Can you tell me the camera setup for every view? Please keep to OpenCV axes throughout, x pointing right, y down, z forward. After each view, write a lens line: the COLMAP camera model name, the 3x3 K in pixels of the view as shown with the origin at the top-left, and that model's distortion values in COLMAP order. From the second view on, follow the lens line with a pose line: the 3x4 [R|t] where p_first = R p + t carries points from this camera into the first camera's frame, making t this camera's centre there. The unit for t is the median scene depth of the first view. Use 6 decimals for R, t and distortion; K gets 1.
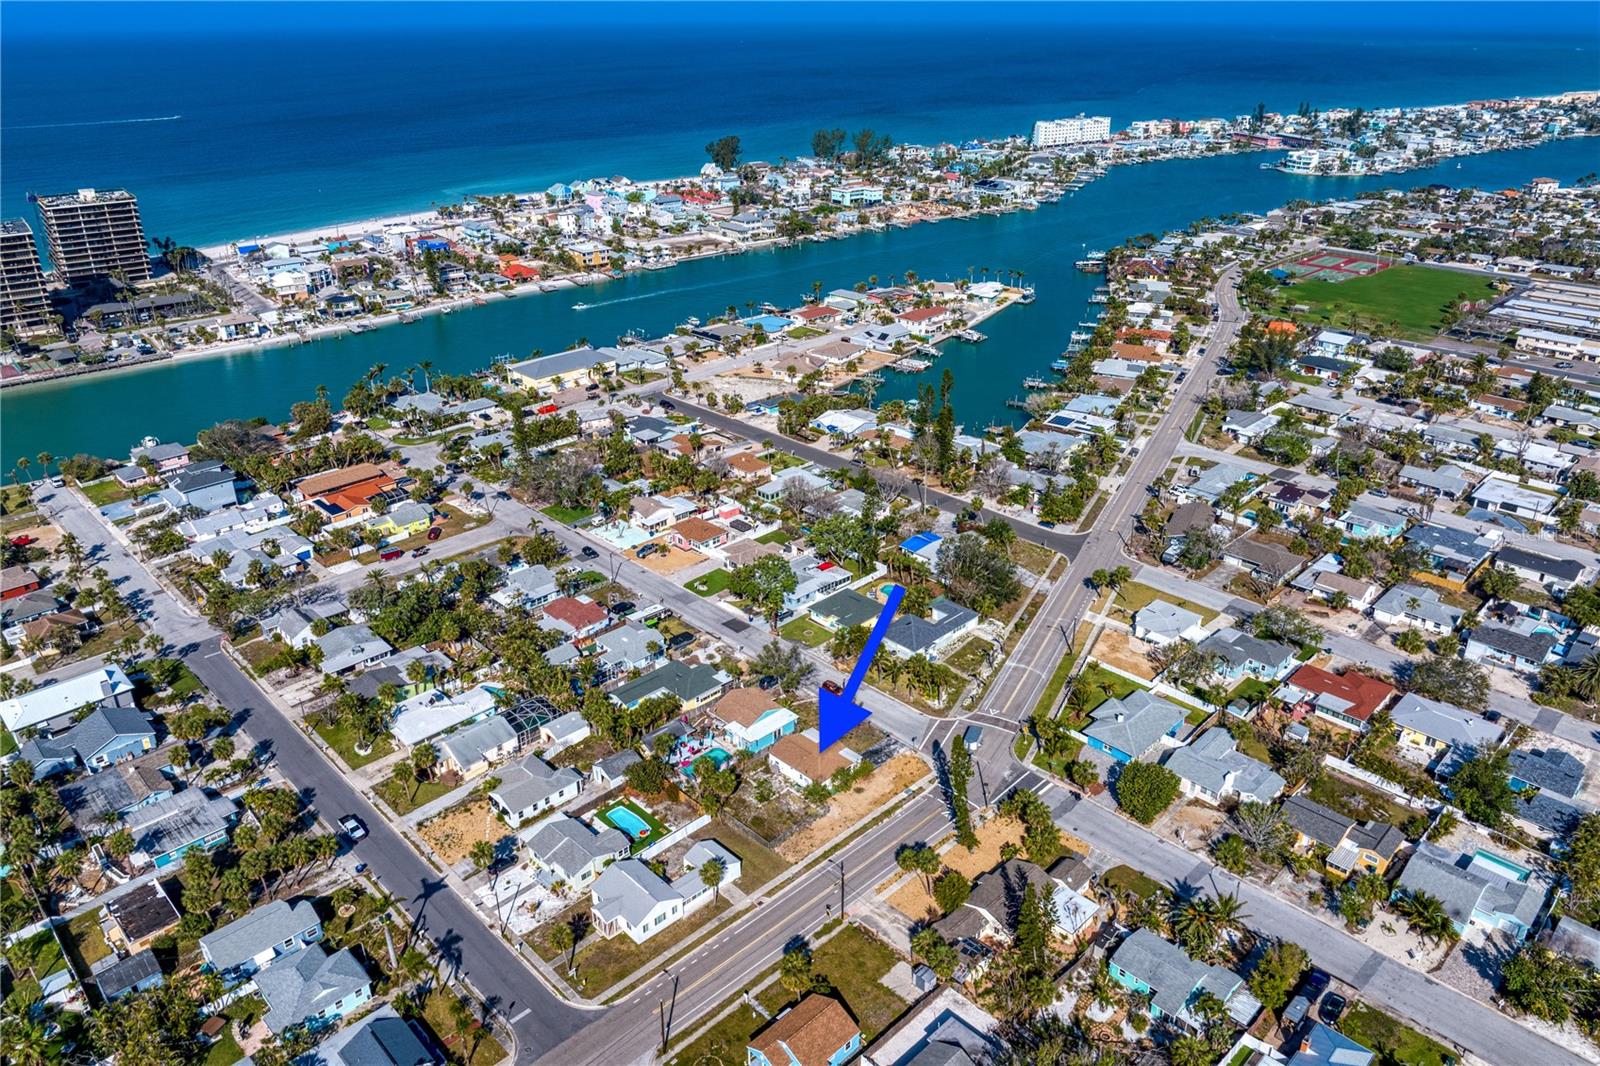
lens RADIAL K [[1130.1, 0, 809.3], [0, 1130.1, 493.3], [0, 0, 1]] dist [-0.034304, -0.006303]
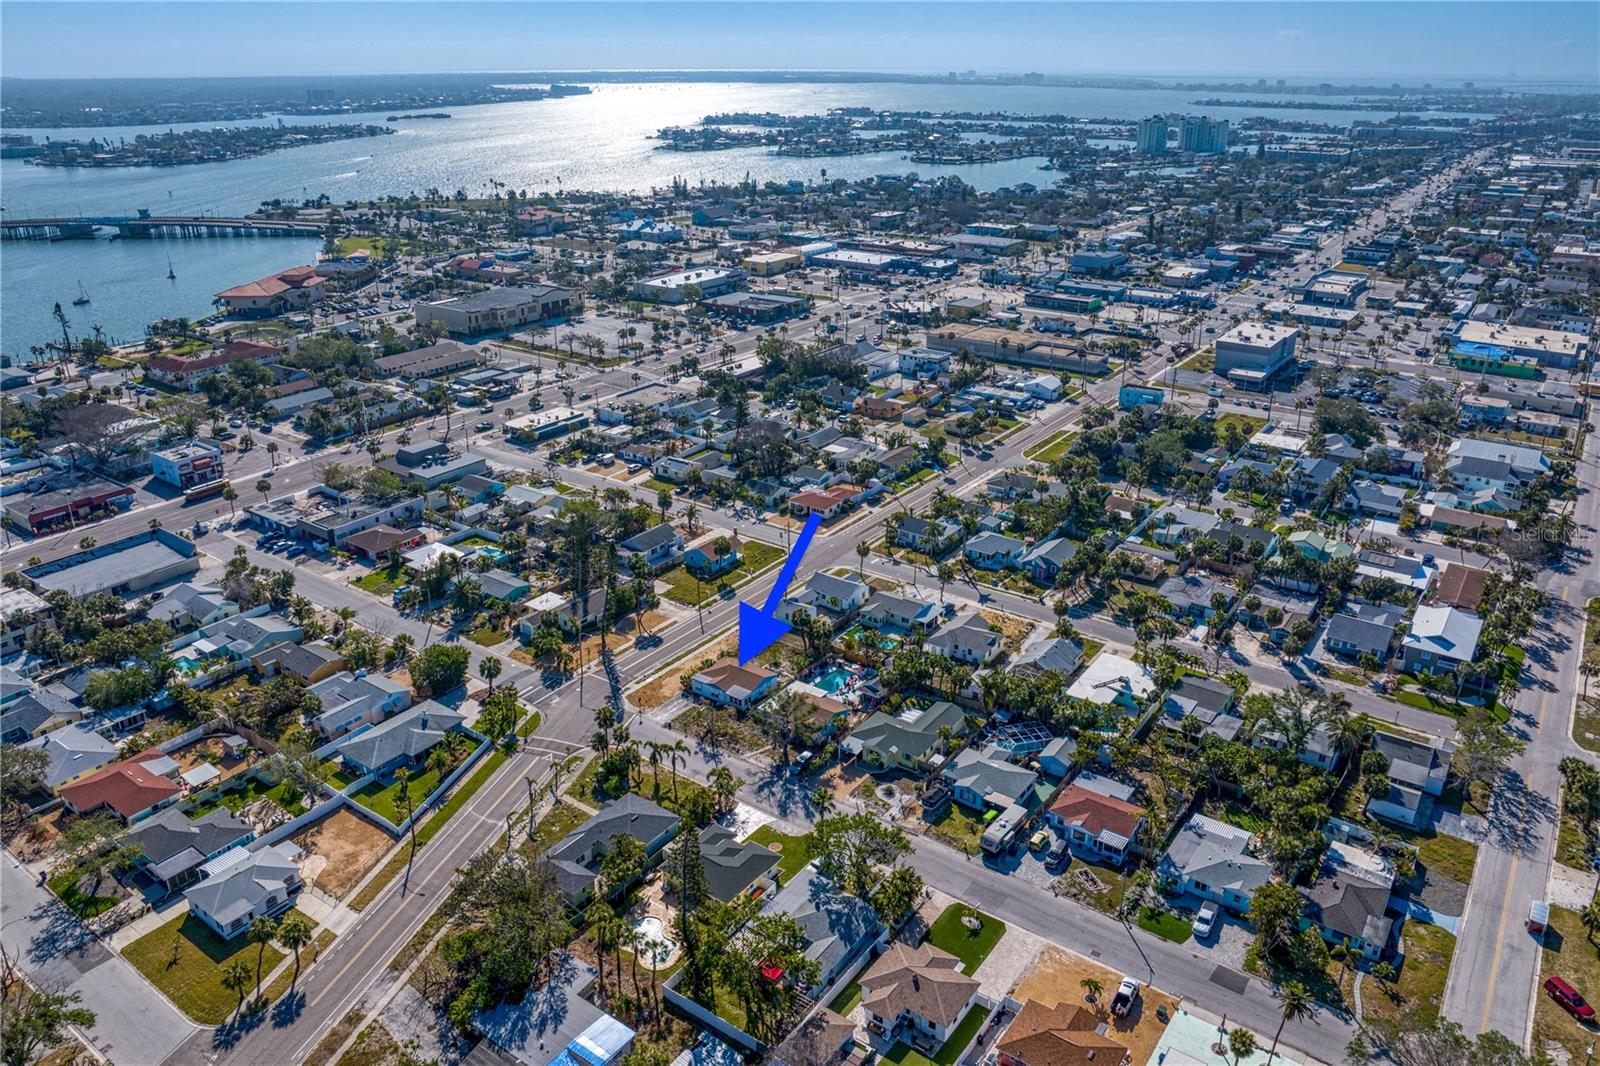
lens RADIAL K [[1115.1, 0, 810.6], [0, 1115.1, 531.1], [0, 0, 1]] dist [-0.033221, -0.003537]
pose [[-0.985627, 0.068754, -0.154310, 0.062200], [-0.063441, 0.695935, 0.715297, -0.446737], [0.156569, 0.714805, -0.681571, 1.155626]]
